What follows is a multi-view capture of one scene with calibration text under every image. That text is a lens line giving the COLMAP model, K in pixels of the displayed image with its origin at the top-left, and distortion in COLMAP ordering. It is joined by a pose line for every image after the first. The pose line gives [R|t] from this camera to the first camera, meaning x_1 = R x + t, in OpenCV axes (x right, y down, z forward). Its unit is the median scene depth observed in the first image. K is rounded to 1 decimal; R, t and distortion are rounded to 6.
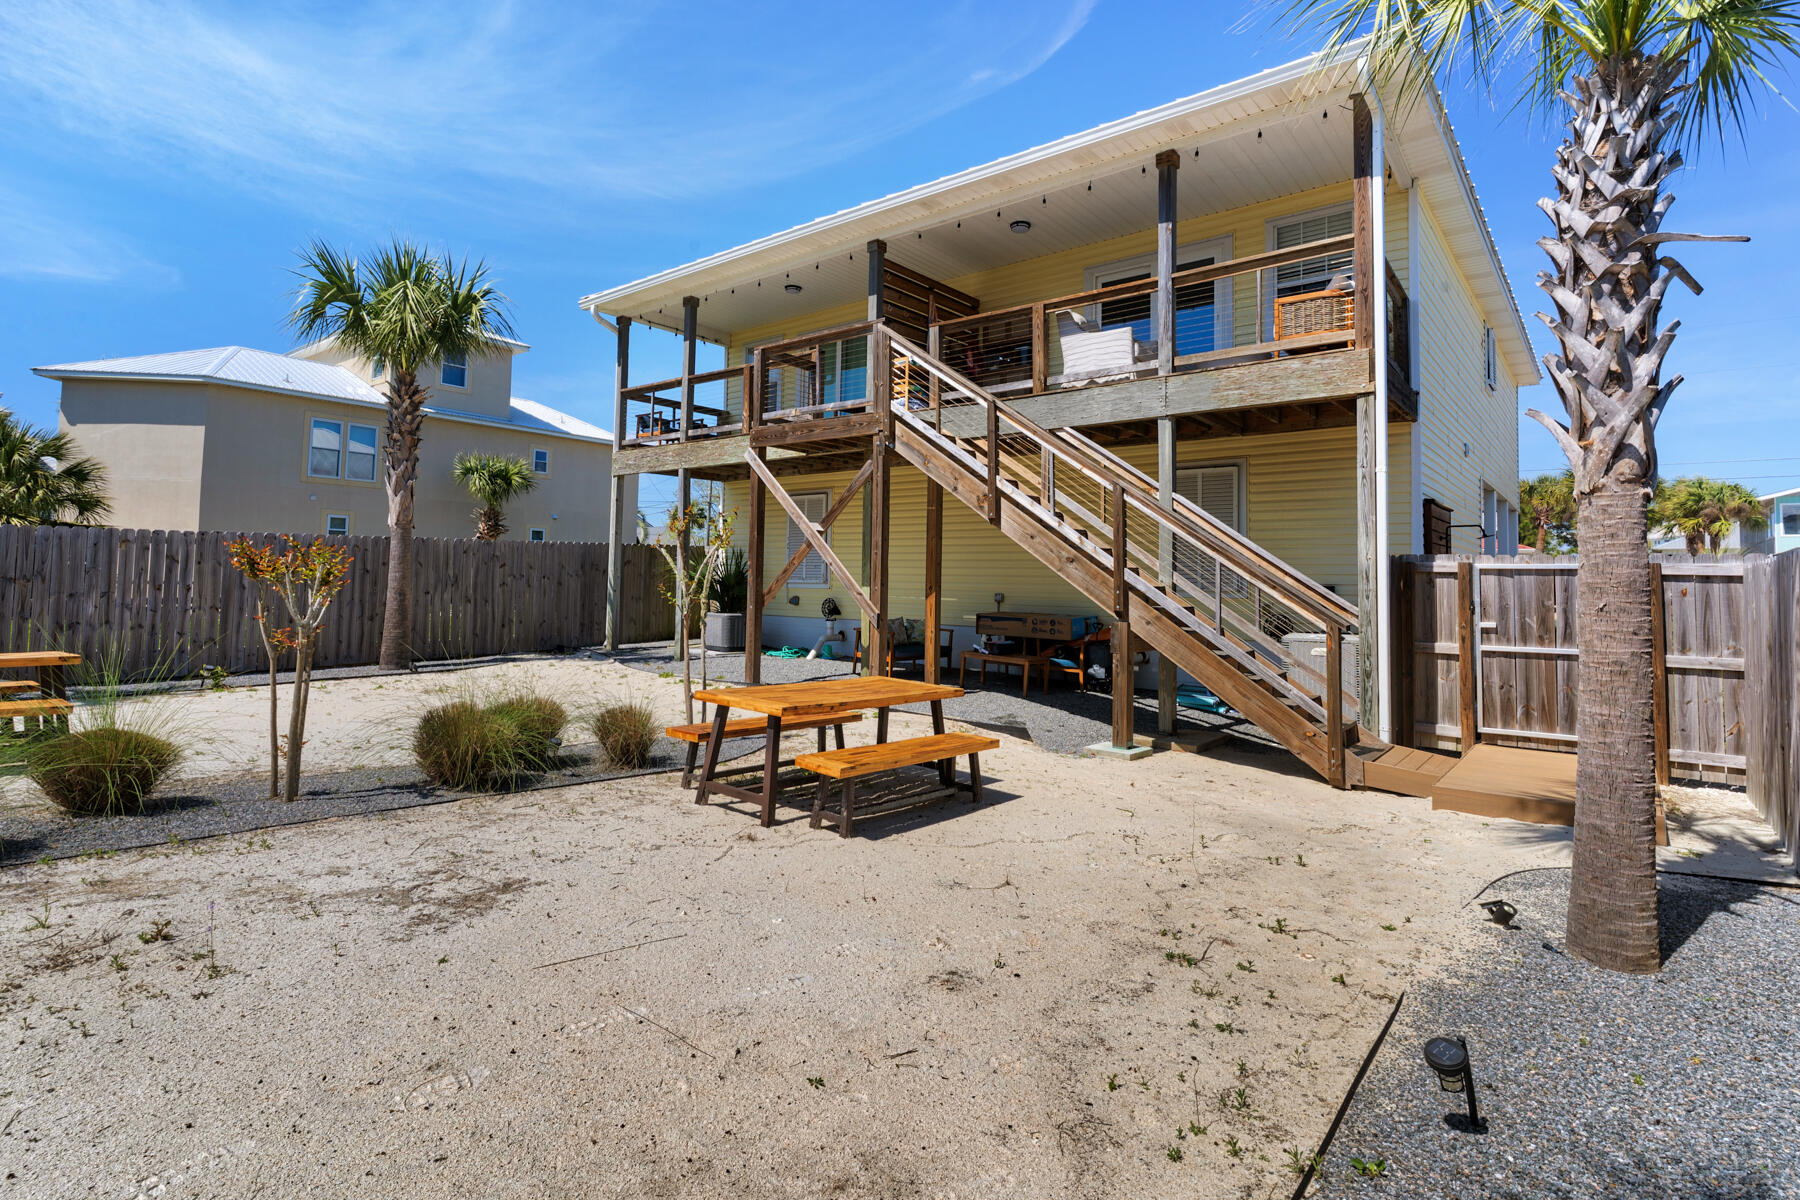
lens RADIAL K [[879.6, 0, 900.0], [0, 879.6, 600.0], [0, 0, 1]] dist [0.003933, 0.000305]
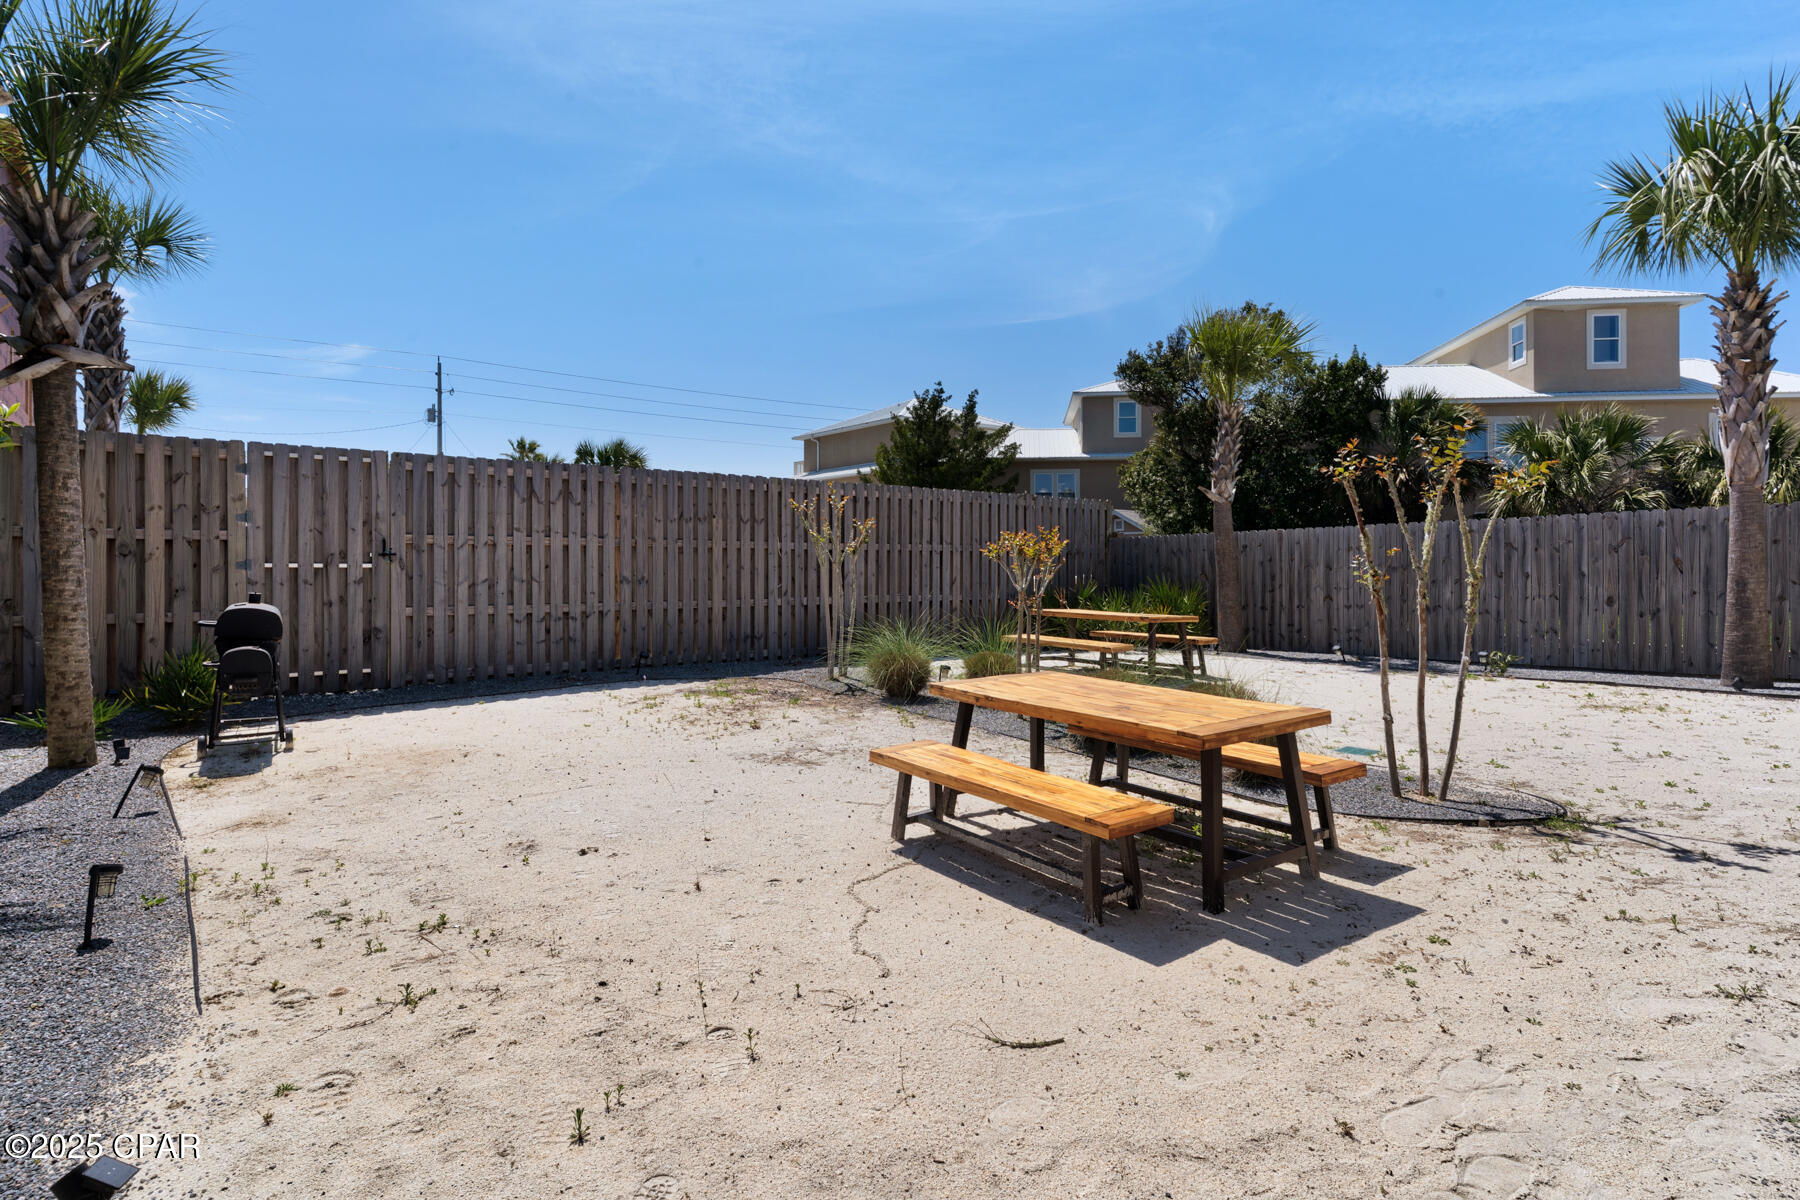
lens RADIAL K [[954.0, 0, 897.5], [0, 954.0, 564.3], [0, 0, 1]] dist [0.001920, -0.000286]
pose [[-0.232969, -0.021080, -0.972256, 0.490685], [-0.021916, 0.999625, -0.016422, 0.008302], [0.972237, 0.017482, -0.233343, 0.693651]]
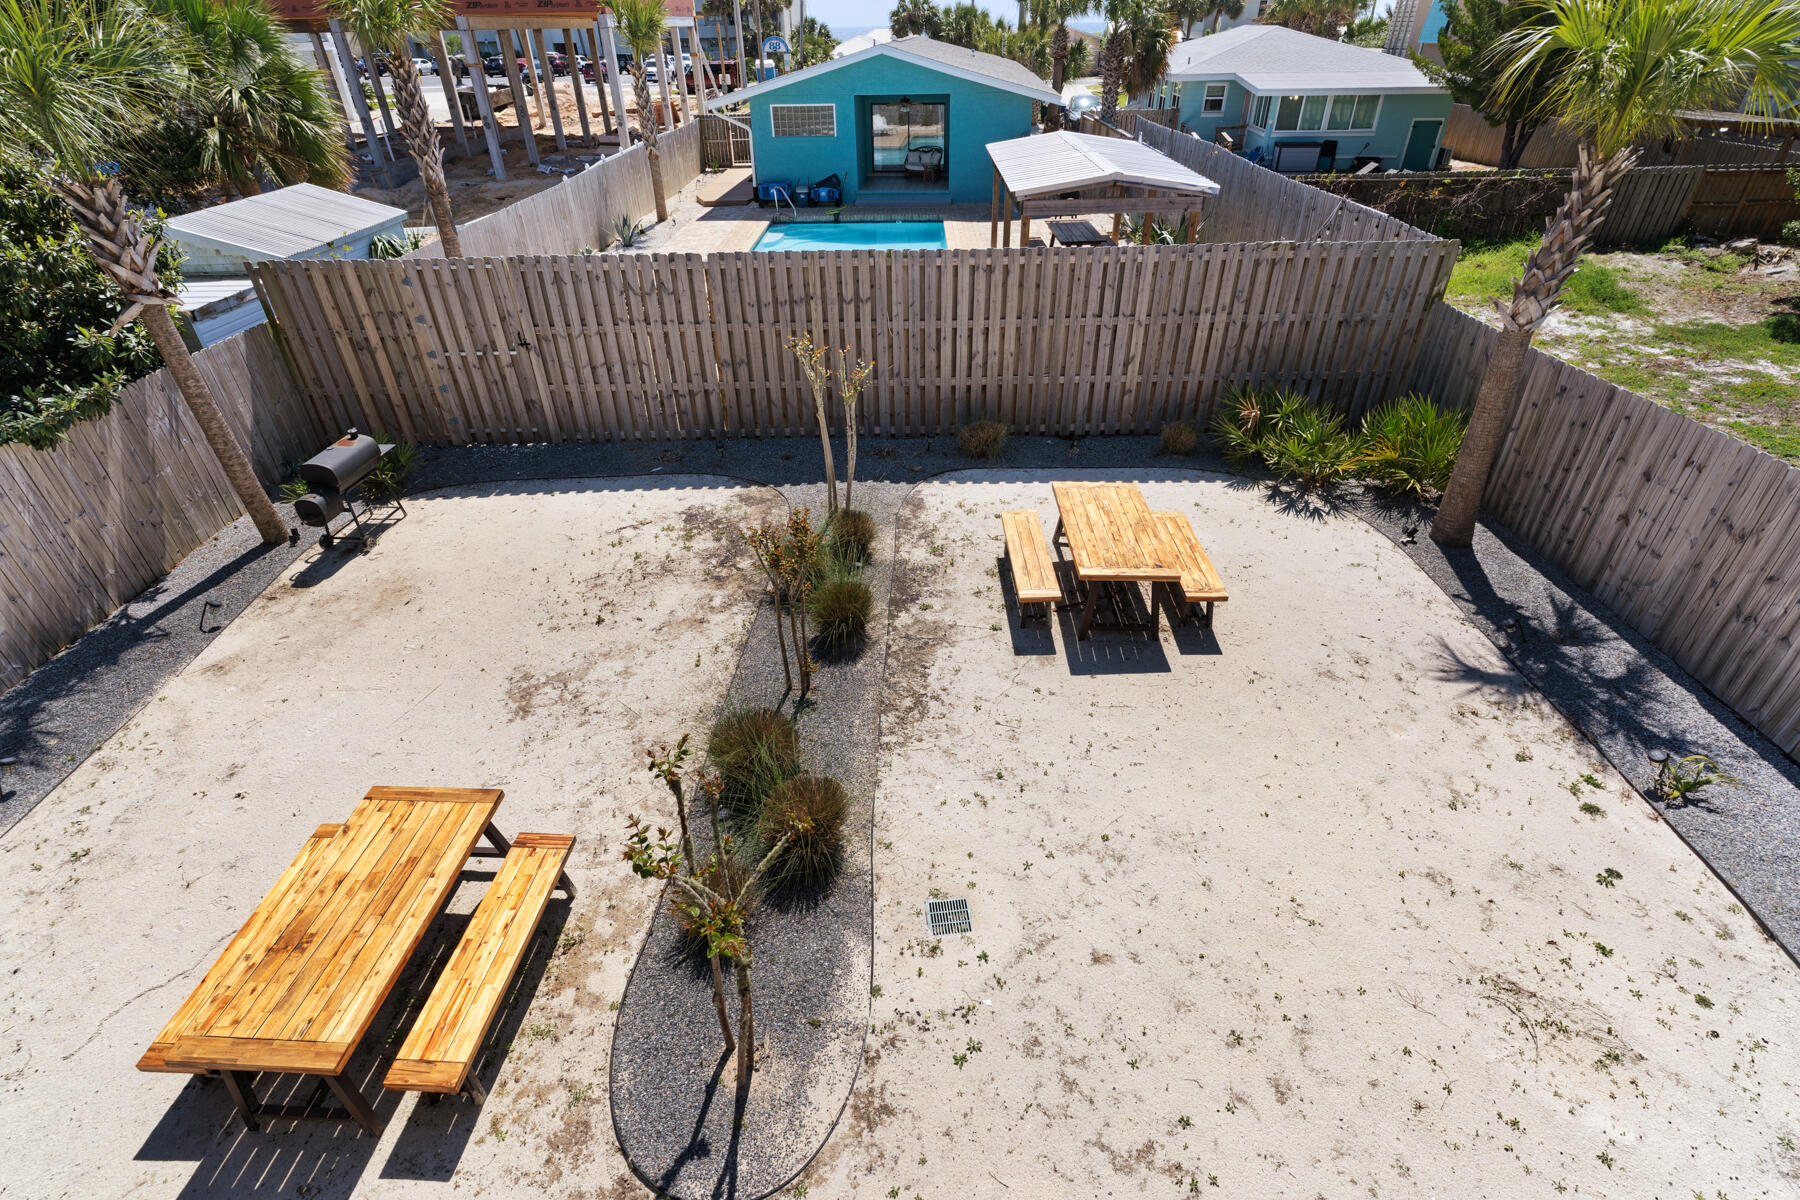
lens RADIAL K [[856.8, 0, 898.6], [0, 856.8, 597.3], [0, 0, 1]] dist [0.002696, -0.000771]
pose [[-0.787166, 0.336047, -0.517148, -0.100699], [-0.010710, 0.830942, 0.556256, -0.395967], [0.616648, 0.443404, -0.650491, 1.162104]]
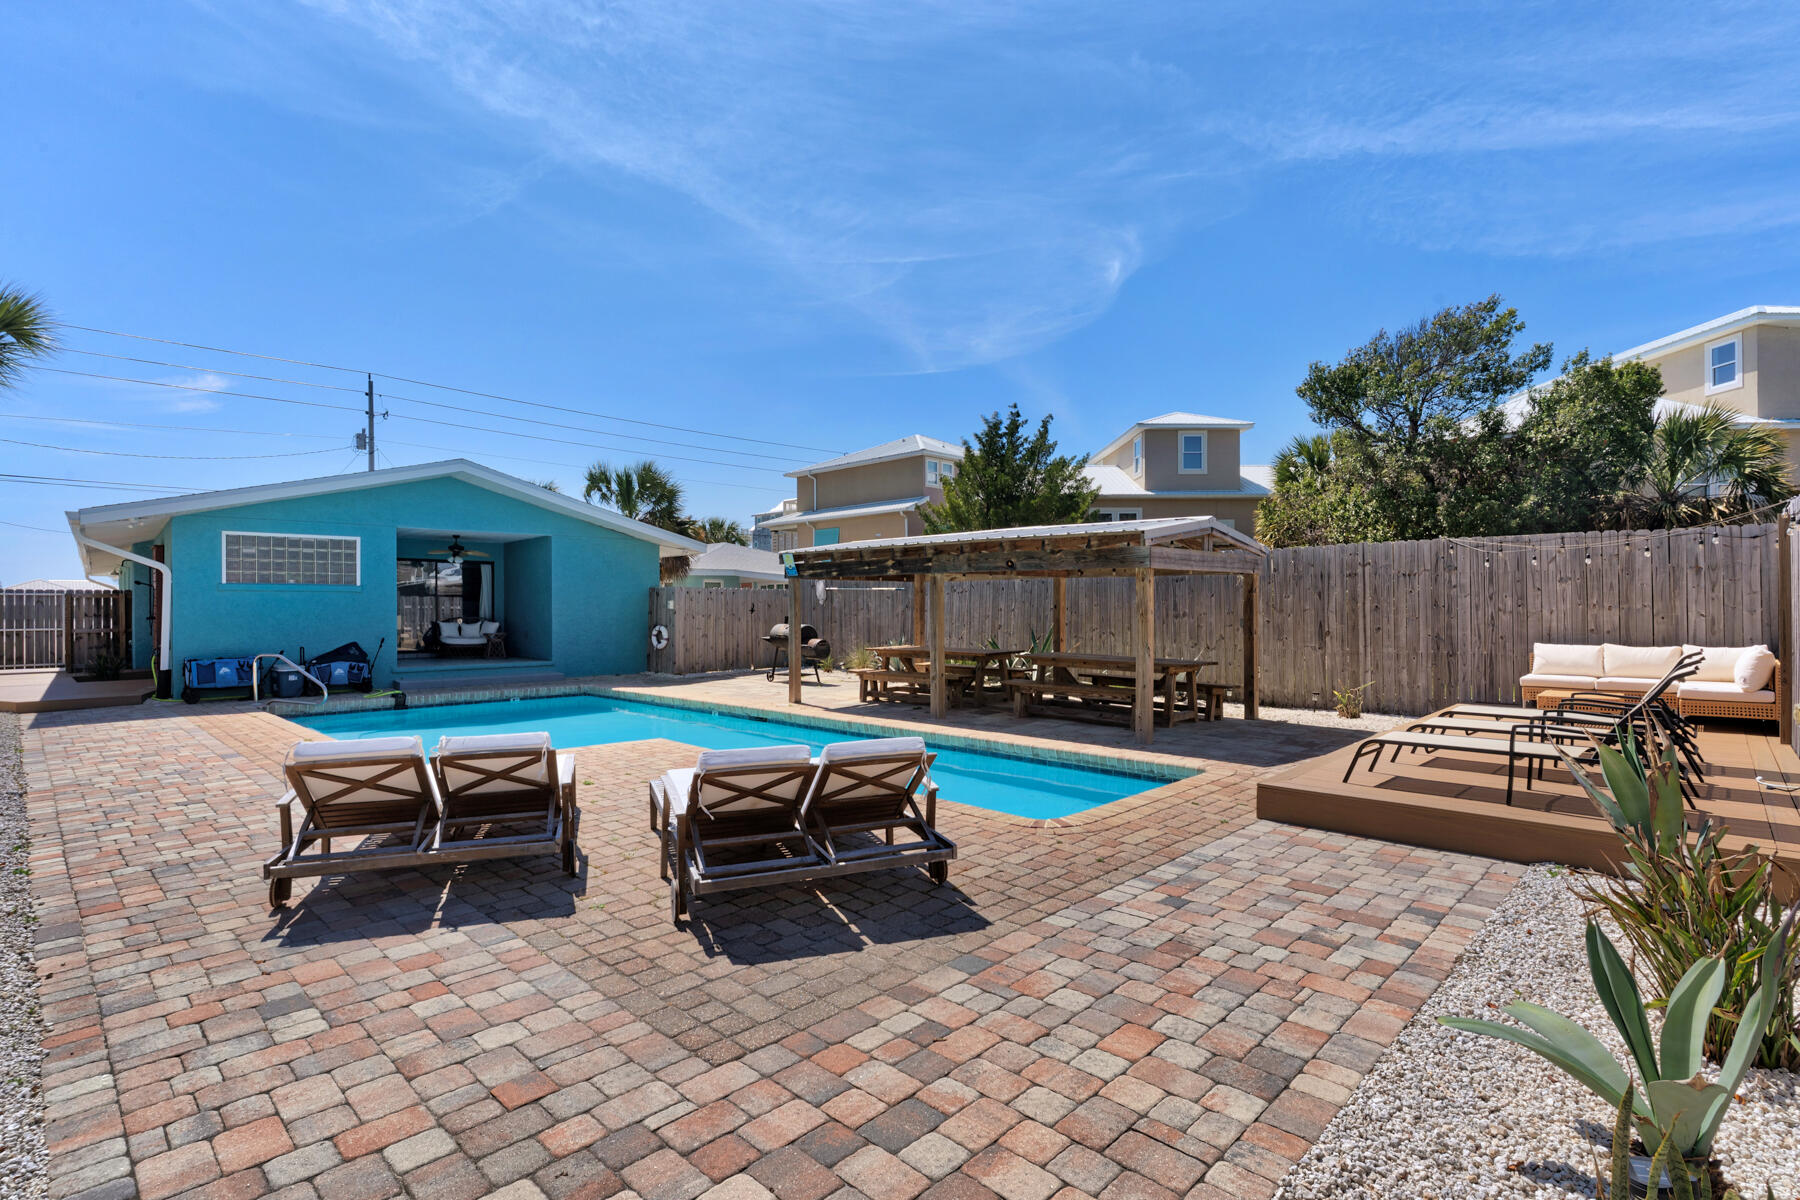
lens RADIAL K [[857.1, 0, 898.5], [0, 857.1, 609.1], [0, 0, 1]] dist [0.002193, -0.001063]
pose [[-0.092653, -0.017527, -0.995544, -0.345559], [-0.015451, 0.999750, -0.016163, -0.020801], [0.995579, 0.013884, -0.092900, -0.295121]]
